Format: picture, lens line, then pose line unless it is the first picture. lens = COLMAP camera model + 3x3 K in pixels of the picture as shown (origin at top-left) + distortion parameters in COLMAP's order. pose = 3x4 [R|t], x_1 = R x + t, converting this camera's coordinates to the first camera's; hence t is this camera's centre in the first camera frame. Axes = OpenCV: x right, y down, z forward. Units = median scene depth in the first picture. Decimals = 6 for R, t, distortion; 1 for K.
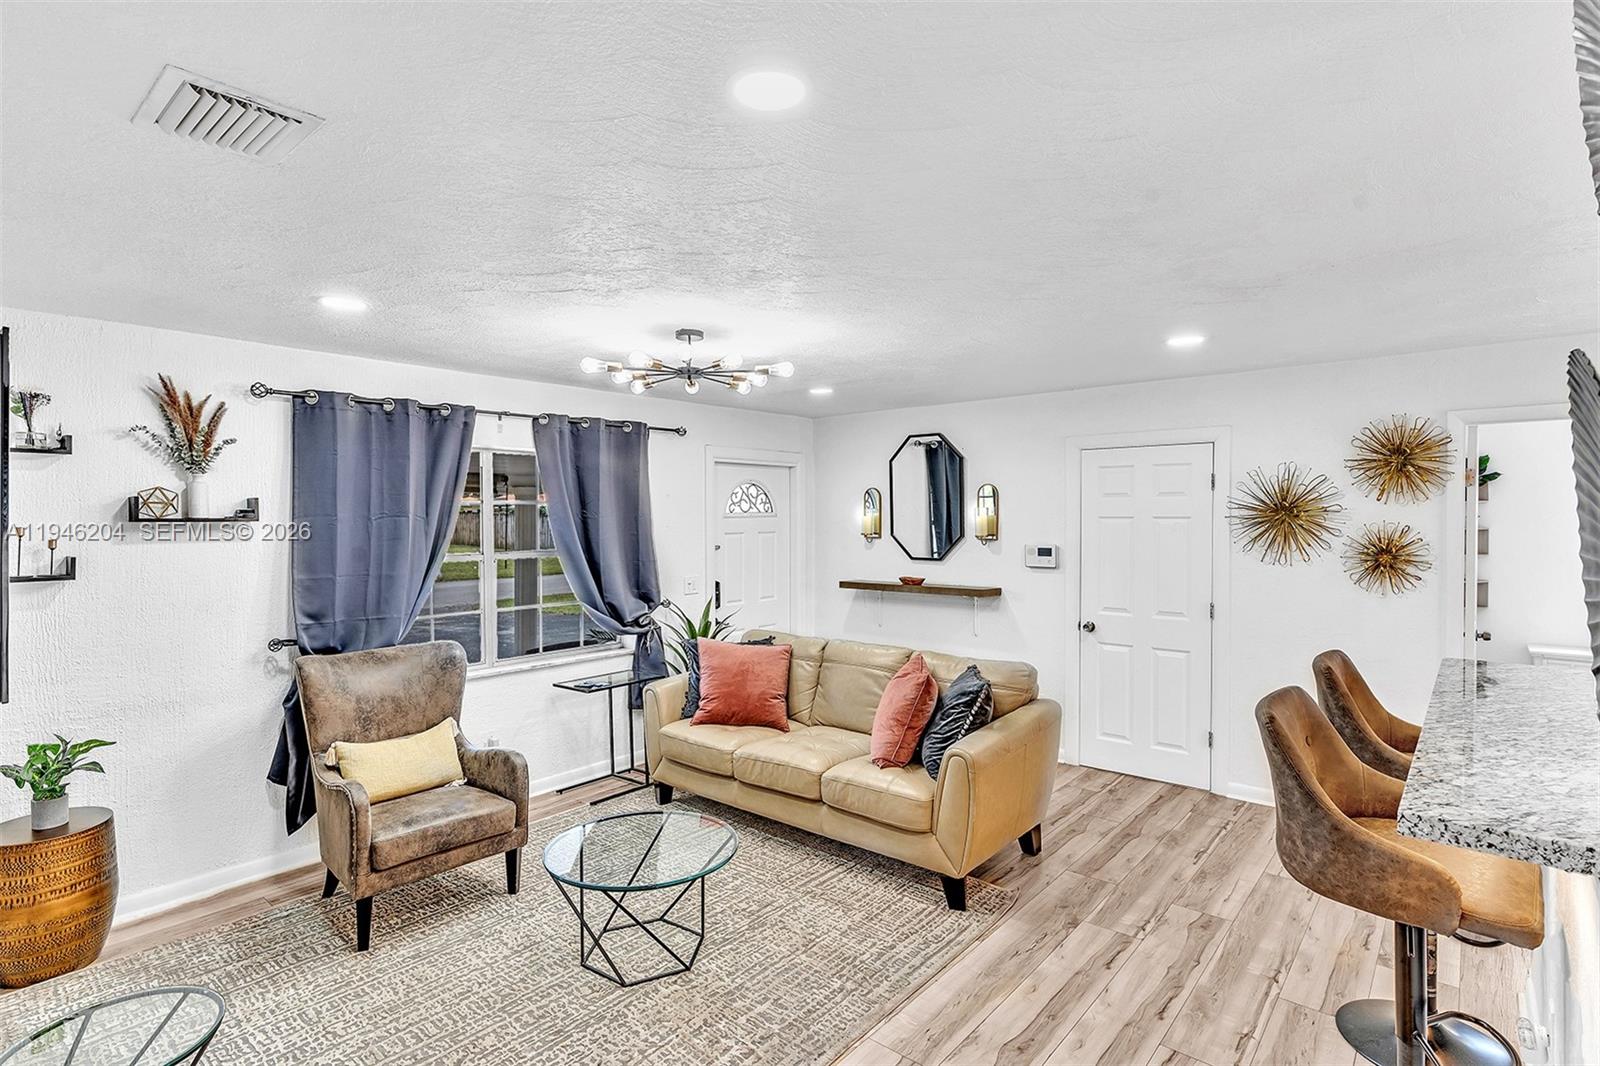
lens RADIAL K [[803.8, 0, 794.1], [0, 803.8, 530.7], [0, 0, 1]] dist [0.002198, 0.000729]
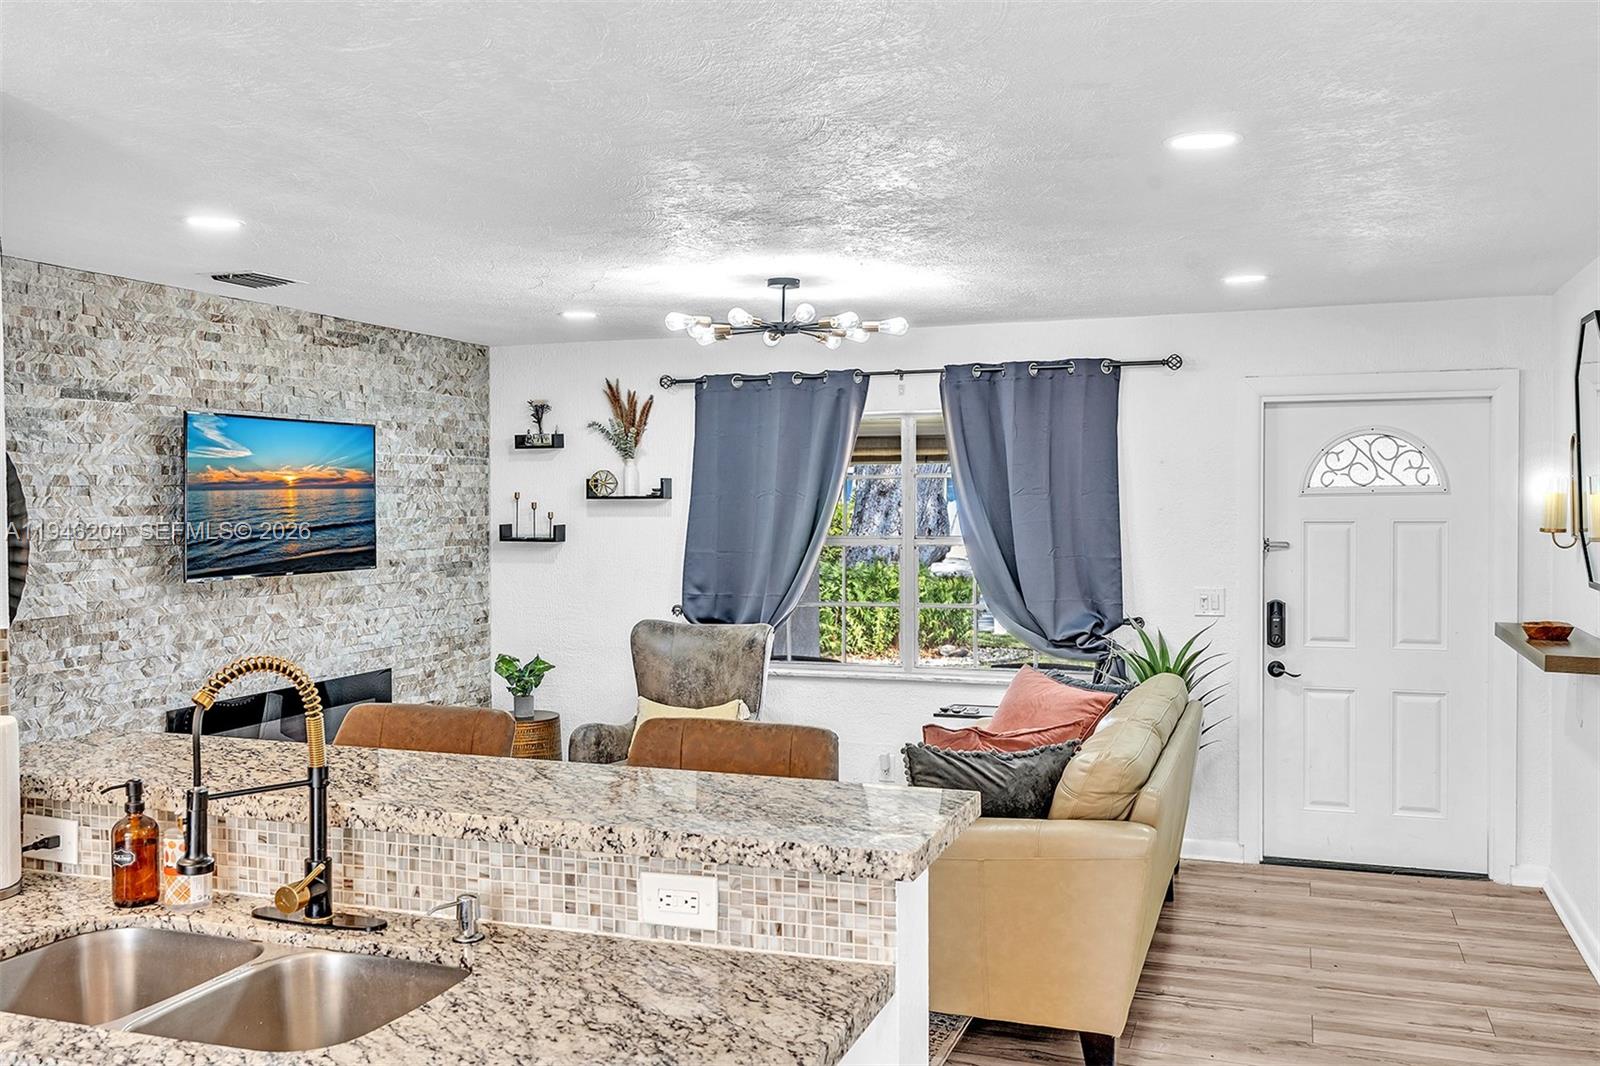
lens RADIAL K [[1422.5, 0, 789.7], [0, 1422.5, 528.5], [0, 0, 1]] dist [0.015198, -0.033513]
pose [[0.356242, 0.027623, -0.933985, 1.210767], [-0.012710, 0.999614, 0.024717, -0.020441], [0.934307, 0.003066, 0.356456, 0.437373]]
